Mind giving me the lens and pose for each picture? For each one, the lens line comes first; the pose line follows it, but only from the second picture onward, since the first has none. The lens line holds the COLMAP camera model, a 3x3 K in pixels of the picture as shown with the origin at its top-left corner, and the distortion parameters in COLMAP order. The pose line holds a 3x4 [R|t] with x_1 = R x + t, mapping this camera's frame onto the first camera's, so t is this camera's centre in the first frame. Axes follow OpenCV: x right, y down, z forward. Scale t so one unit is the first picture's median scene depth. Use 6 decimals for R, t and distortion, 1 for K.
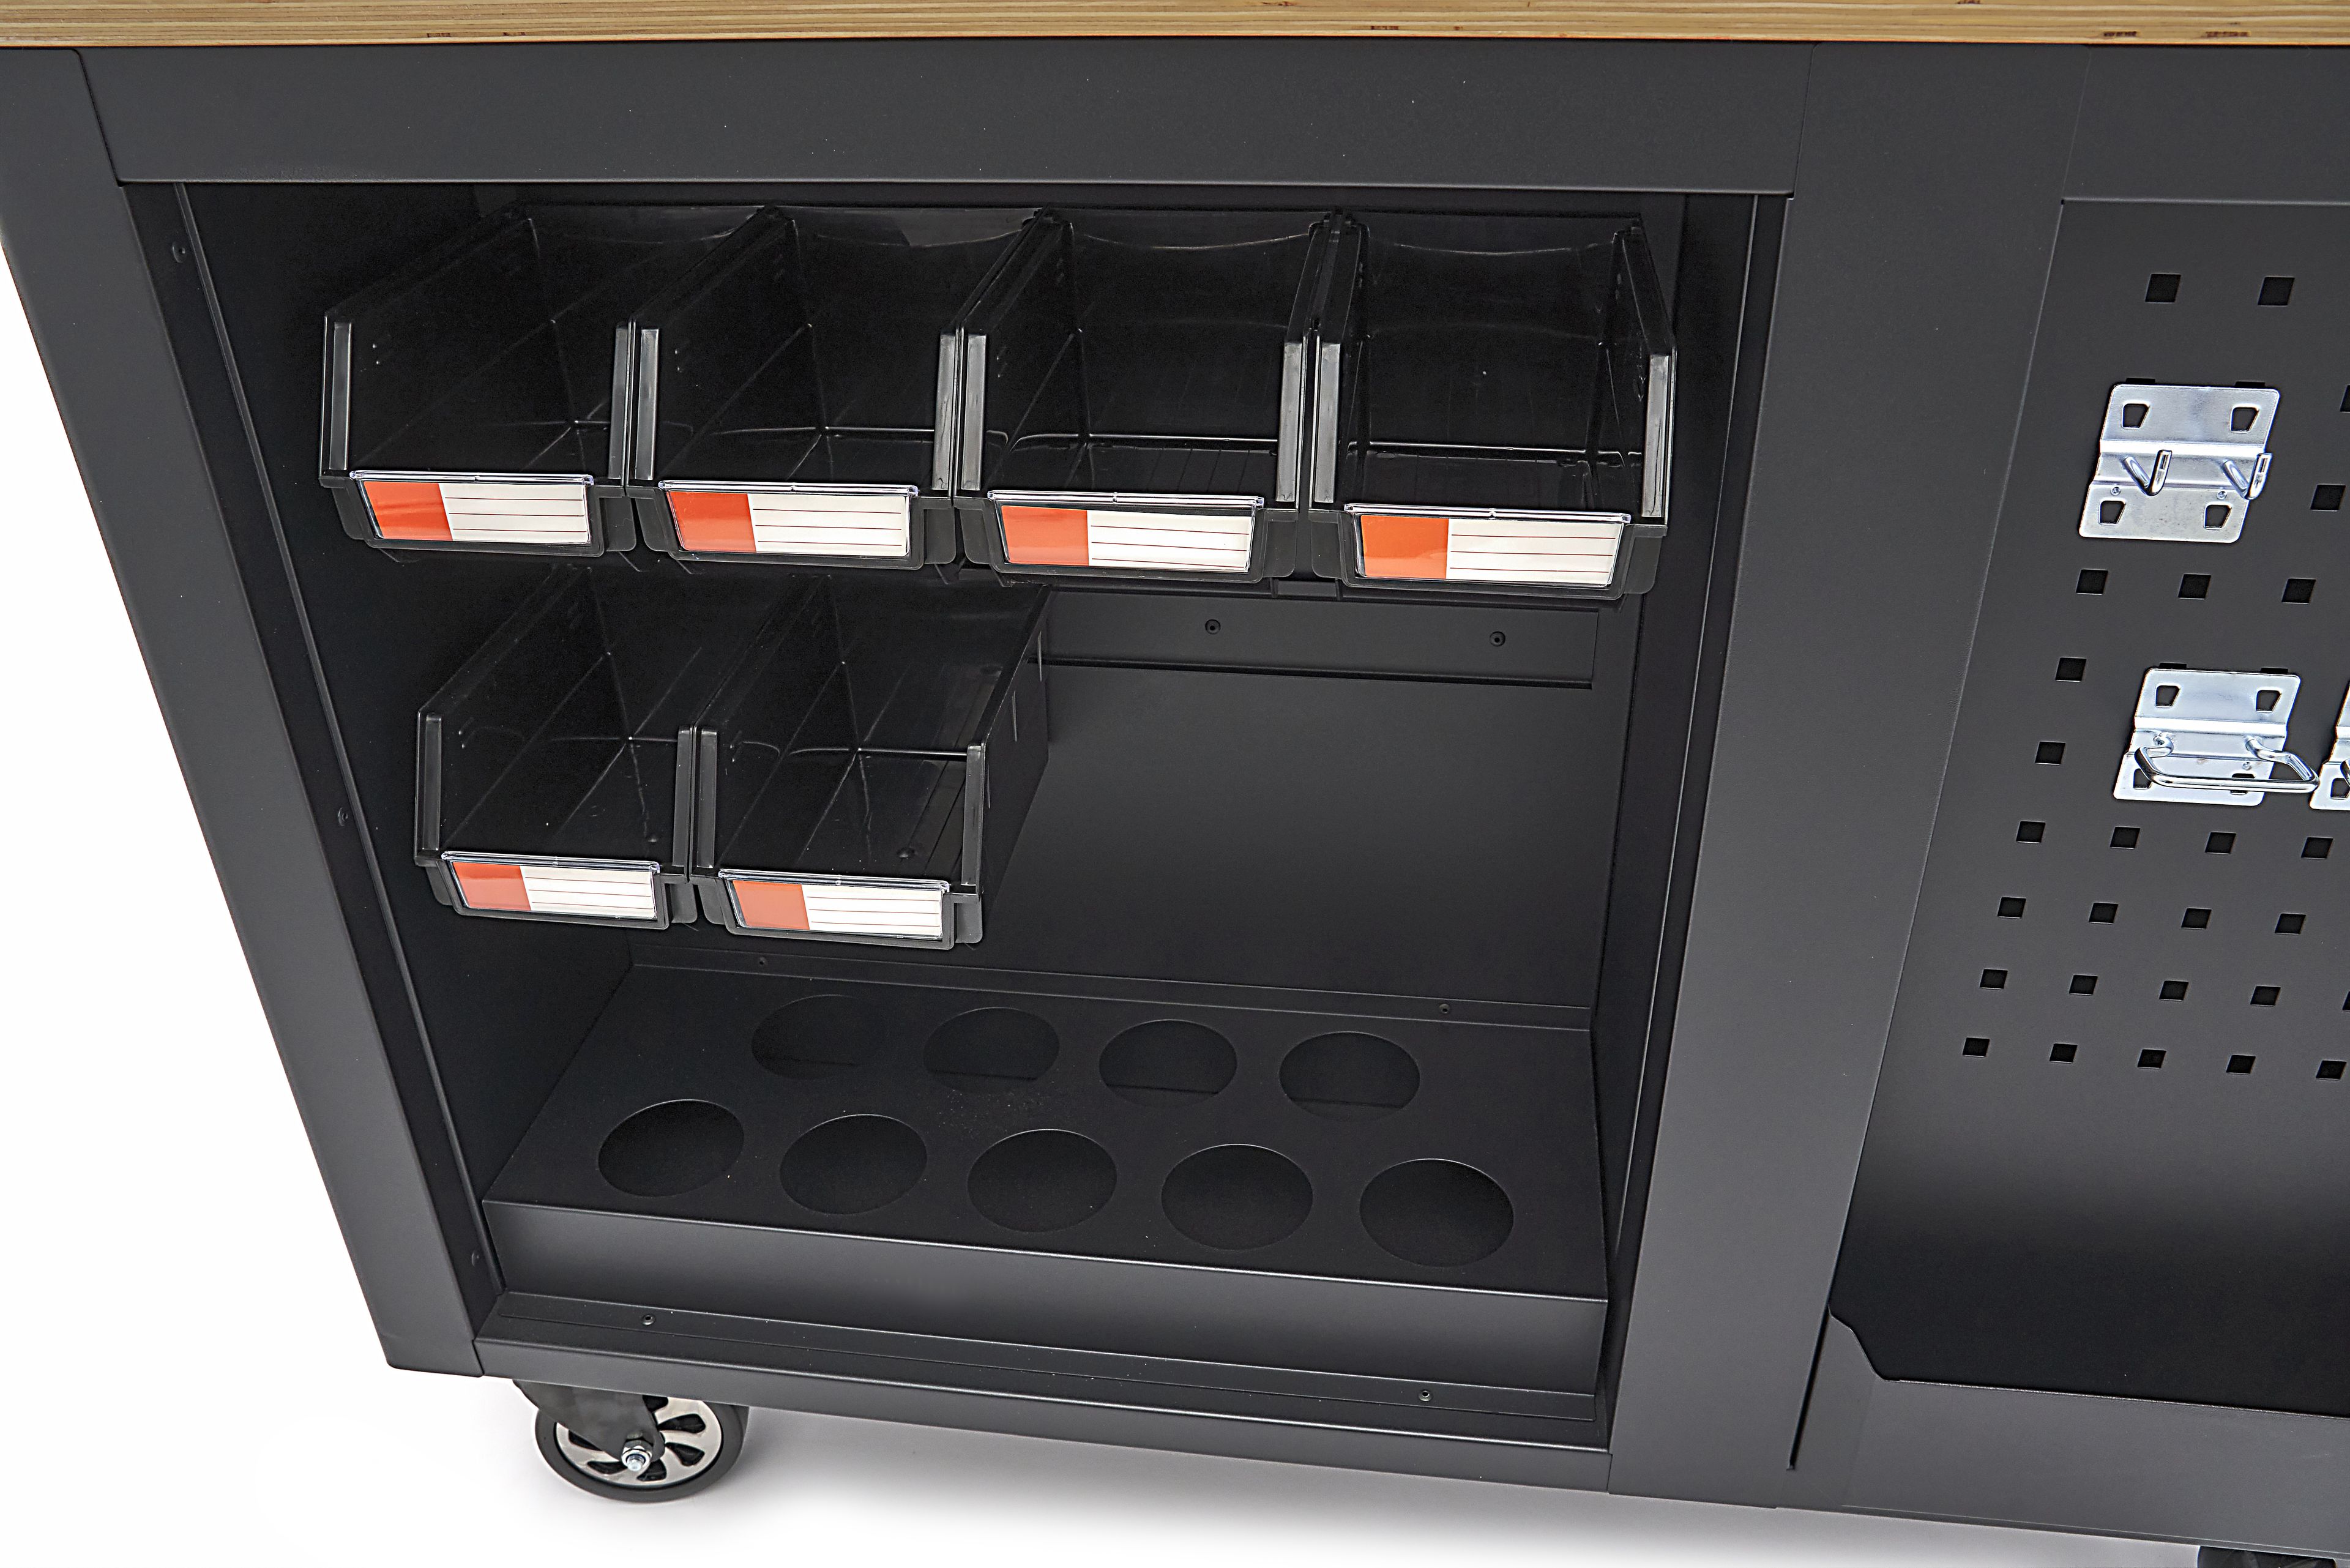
lens RADIAL K [[1911.2, 0, 1175.0], [0, 1911.2, 784.0], [0, 0, 1]] dist [-0.083106, 0.073703]
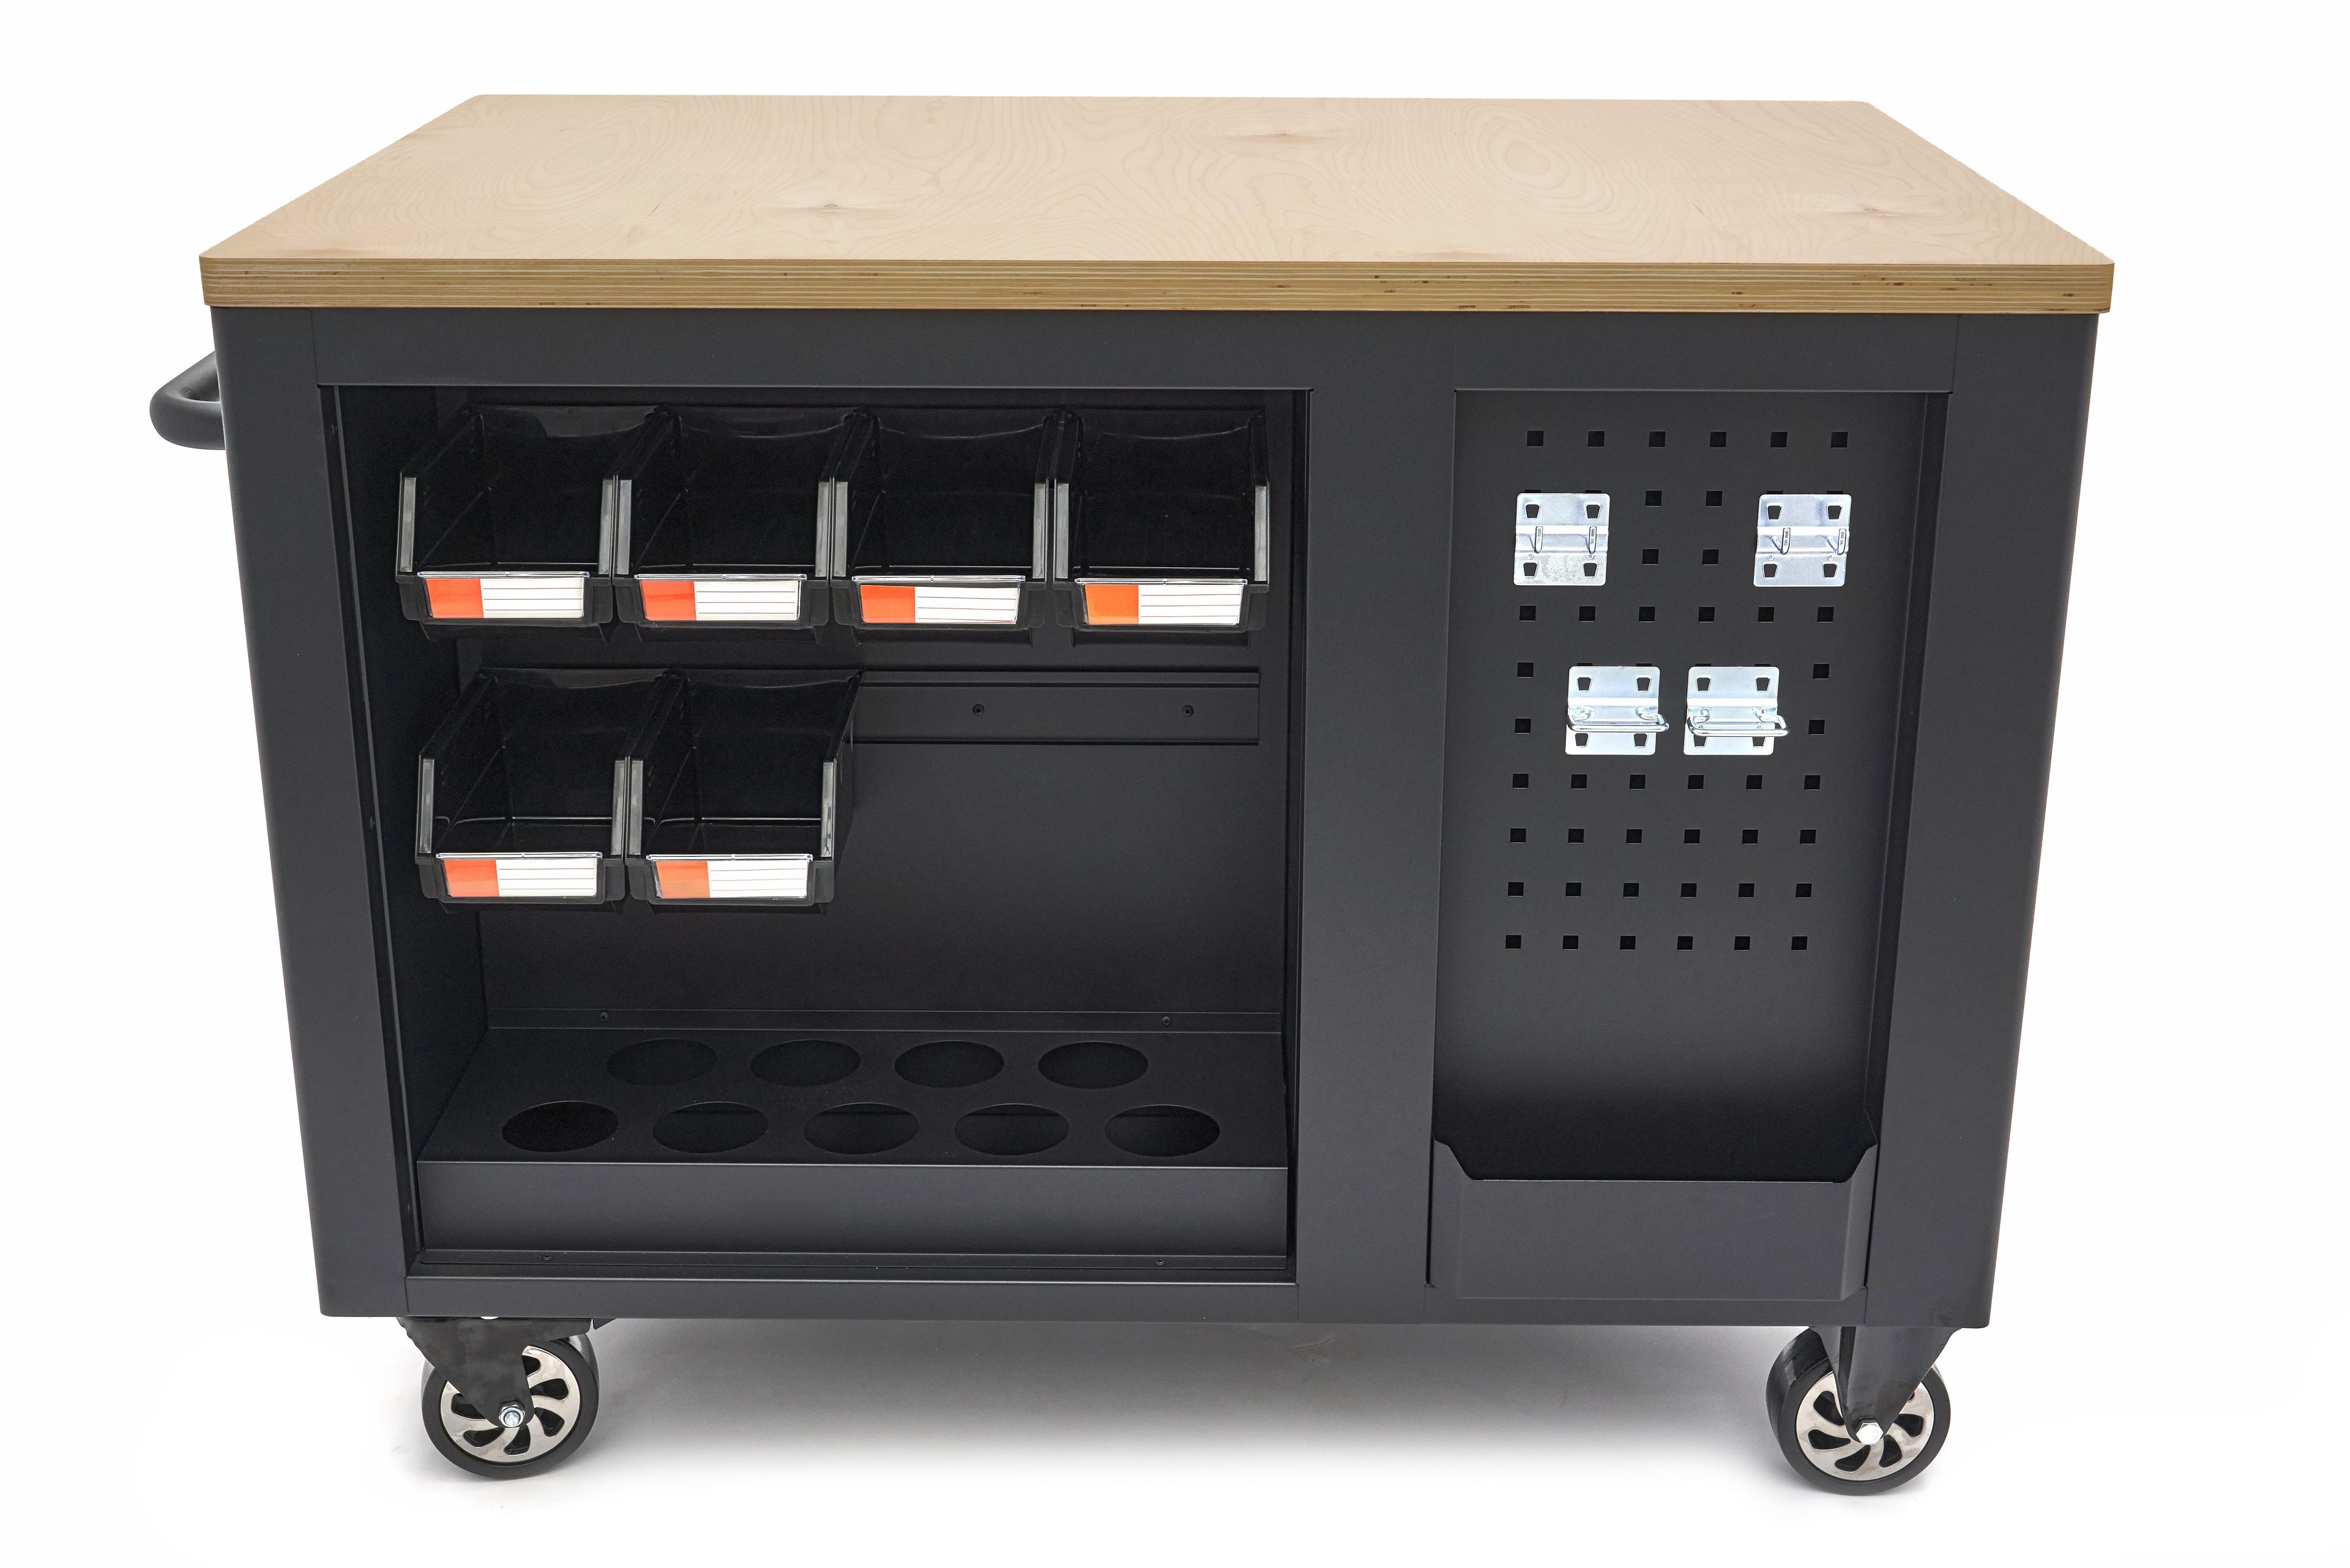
lens RADIAL K [[2928.9, 0, 1181.8], [0, 2928.9, 713.2], [0, 0, 1]] dist [0.007066, 0.023629]
pose [[0.991413, -0.019623, 0.129290, -0.139736], [0.045164, 0.979220, -0.197709, 0.443172], [-0.122724, 0.201850, 0.971697, -1.354813]]
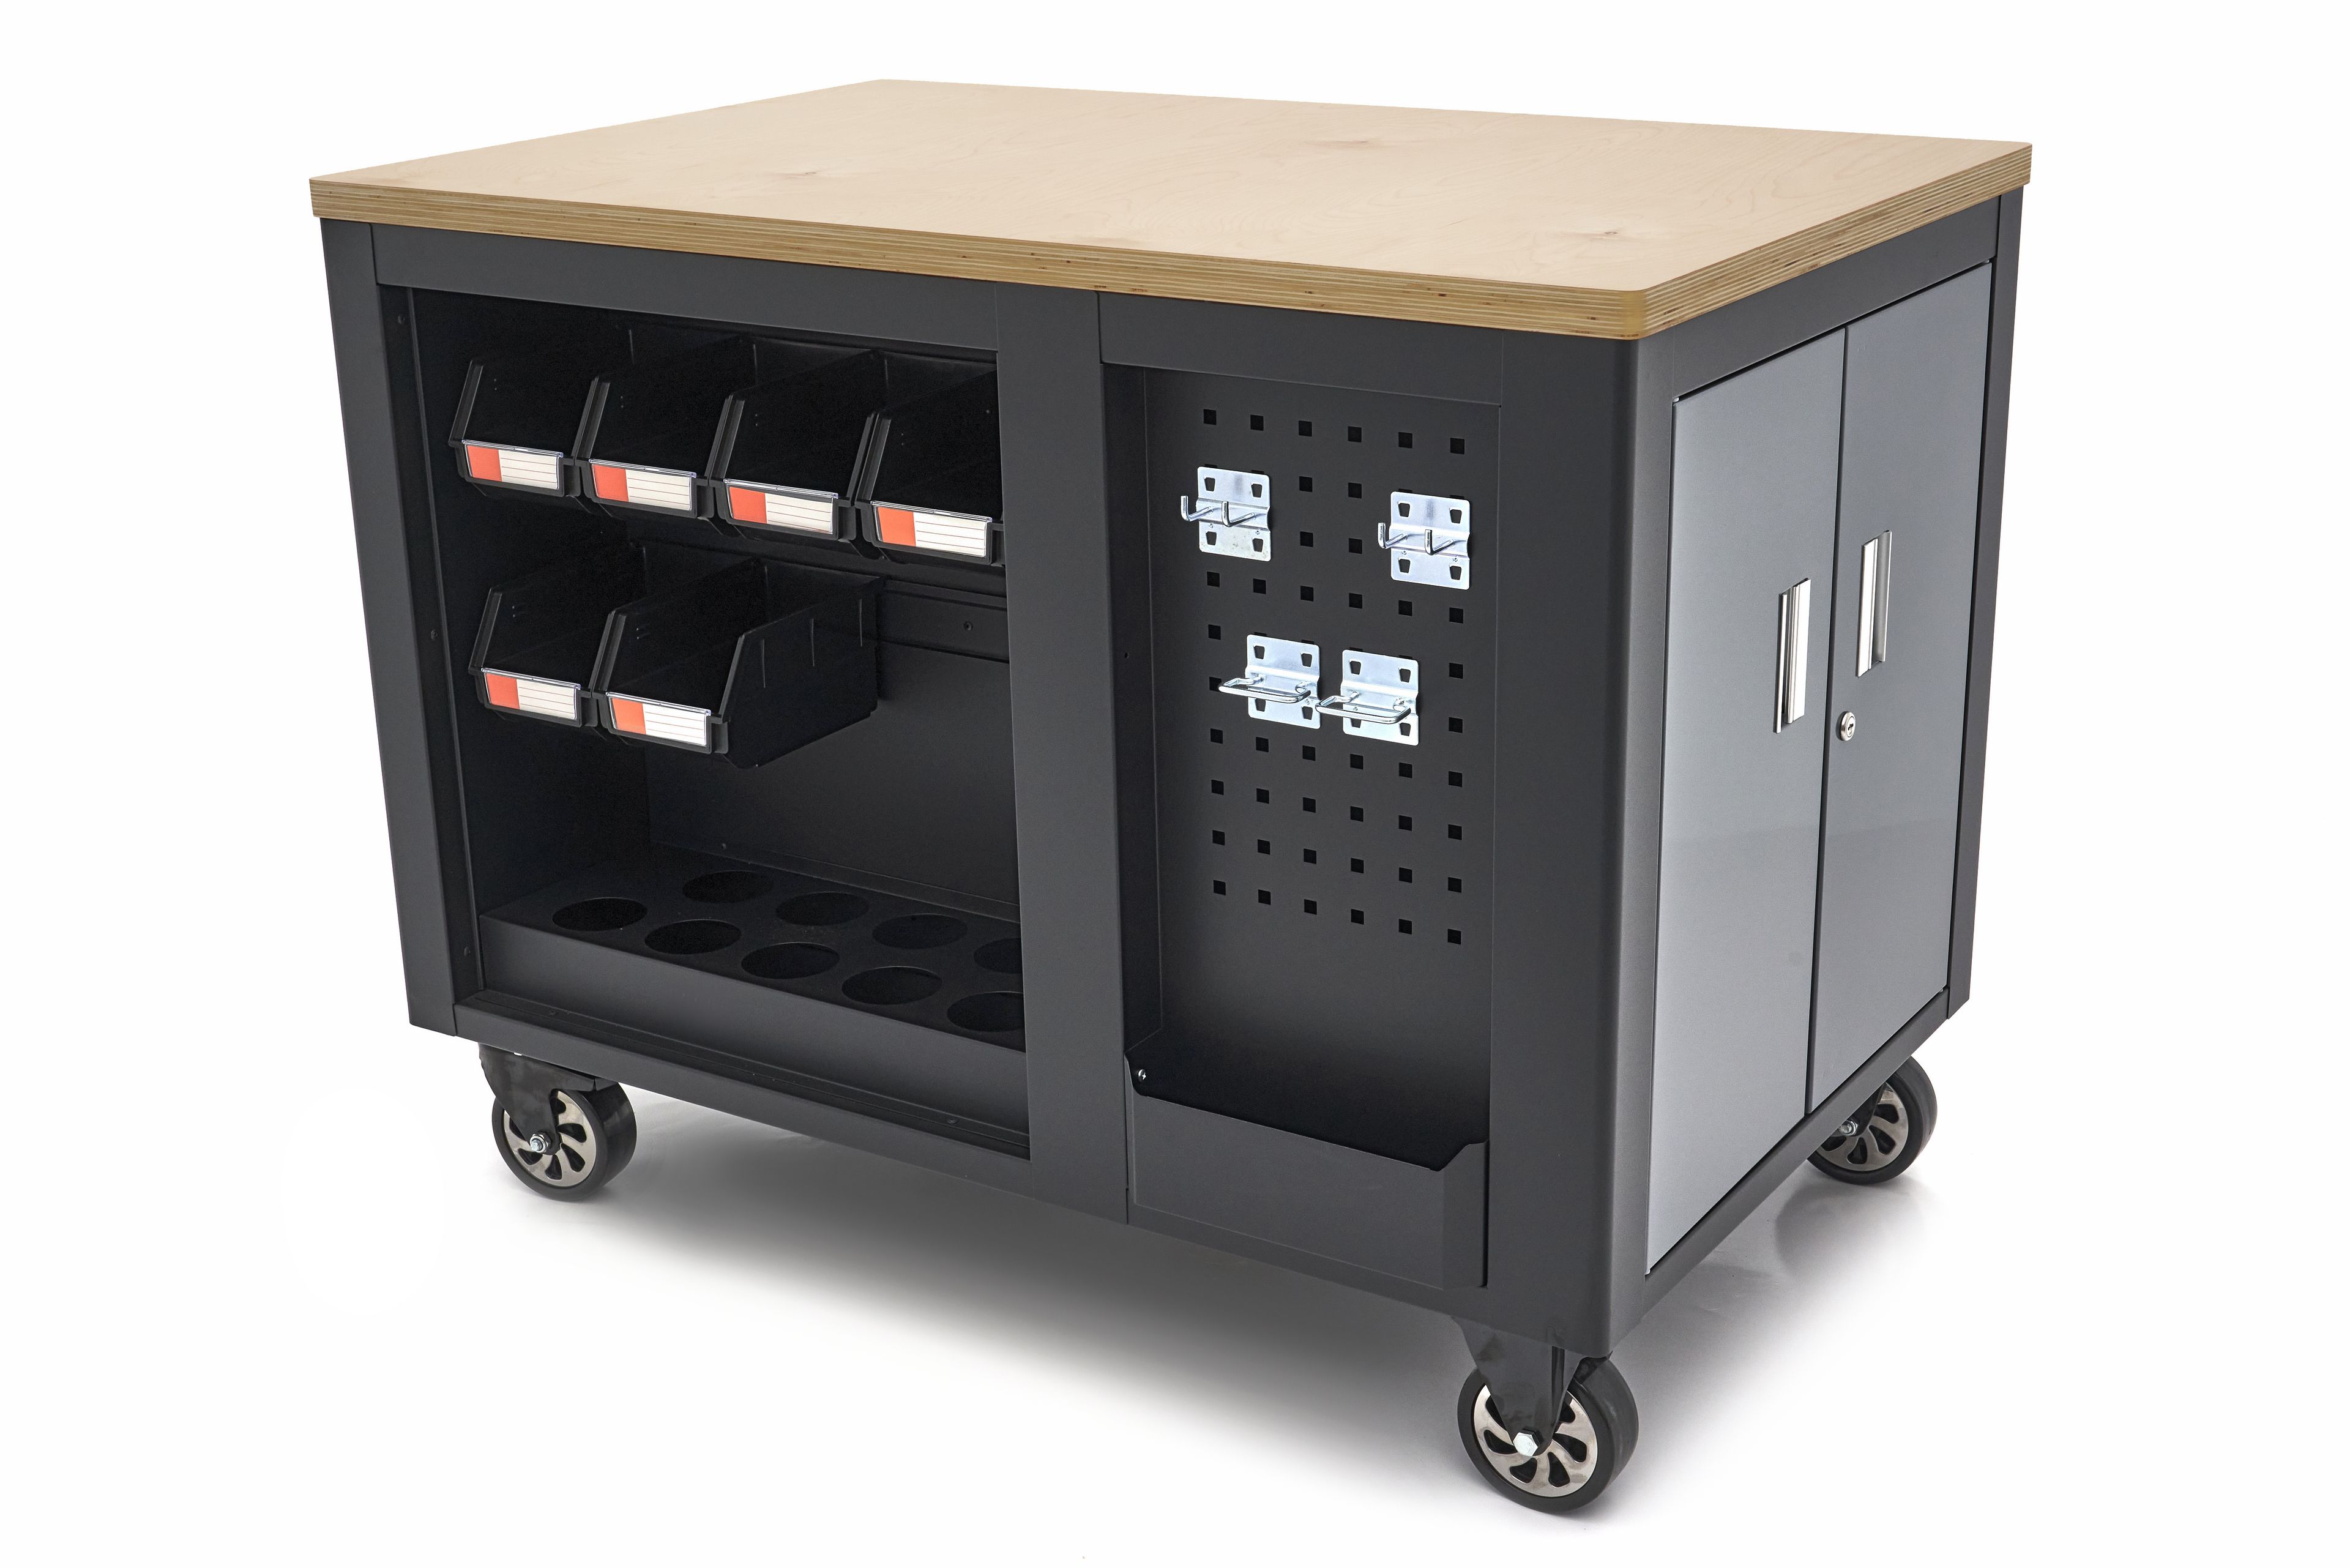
lens RADIAL K [[3152.6, 0, 1175.0], [0, 3152.6, 784.0], [0, 0, 1]] dist [-0.003482, 0.007702]
pose [[0.907707, 0.140761, -0.395289, 1.564938], [-0.218691, 0.962691, -0.159372, 0.533297], [0.358108, 0.231109, 0.904625, -1.591096]]
